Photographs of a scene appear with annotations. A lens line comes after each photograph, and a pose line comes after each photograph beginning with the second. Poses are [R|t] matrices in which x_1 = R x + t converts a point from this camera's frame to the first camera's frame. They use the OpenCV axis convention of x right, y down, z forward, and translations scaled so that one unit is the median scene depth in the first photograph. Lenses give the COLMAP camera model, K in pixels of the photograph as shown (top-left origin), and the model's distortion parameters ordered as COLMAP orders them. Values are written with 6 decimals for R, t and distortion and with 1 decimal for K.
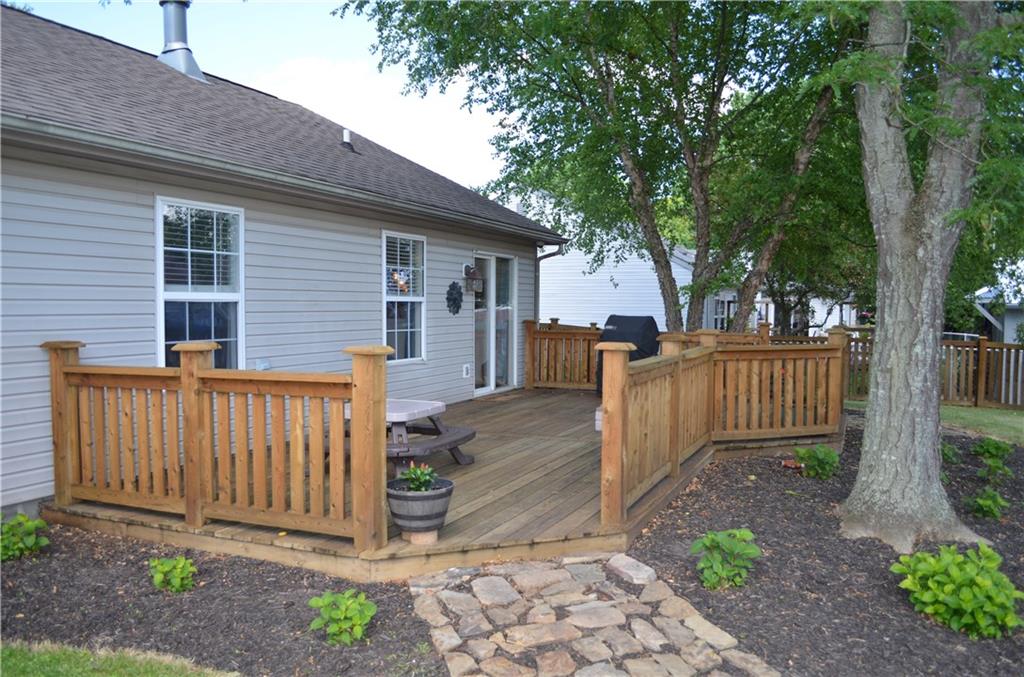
lens RADIAL K [[810.4, 0, 514.1], [0, 810.4, 350.6], [0, 0, 1]] dist [-0.076233, -0.000011]
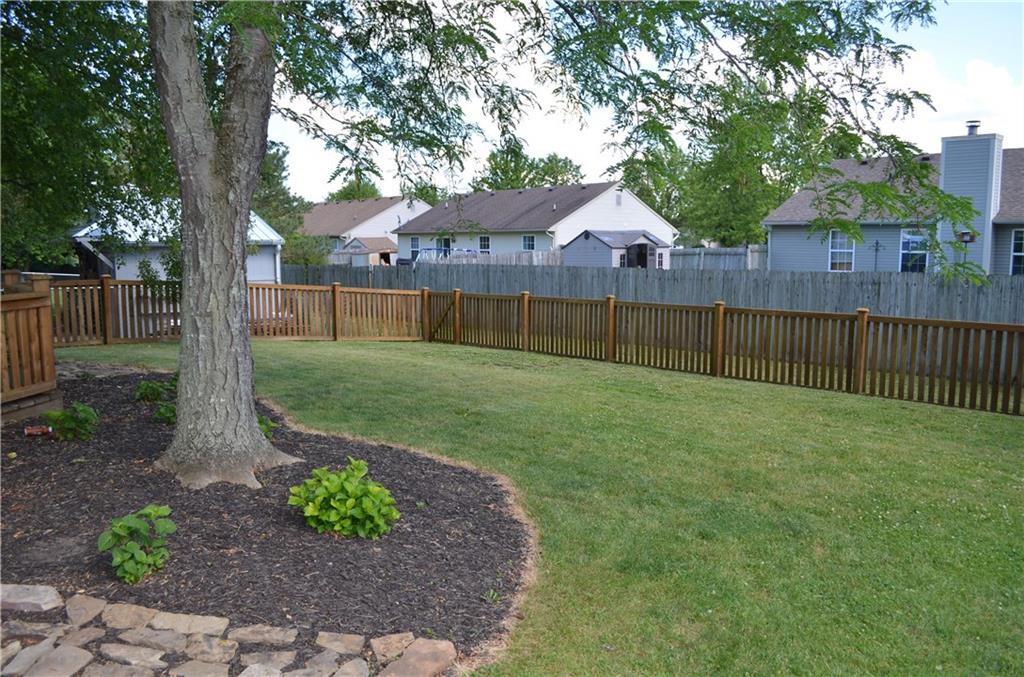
lens RADIAL K [[810.4, 0, 514.1], [0, 810.4, 350.6], [0, 0, 1]] dist [-0.076233, -0.000011]
pose [[0.445933, -0.123101, 0.886561, -0.256119], [0.051973, 0.992387, 0.111653, -0.022317], [-0.893556, -0.003713, 0.448936, 0.212270]]
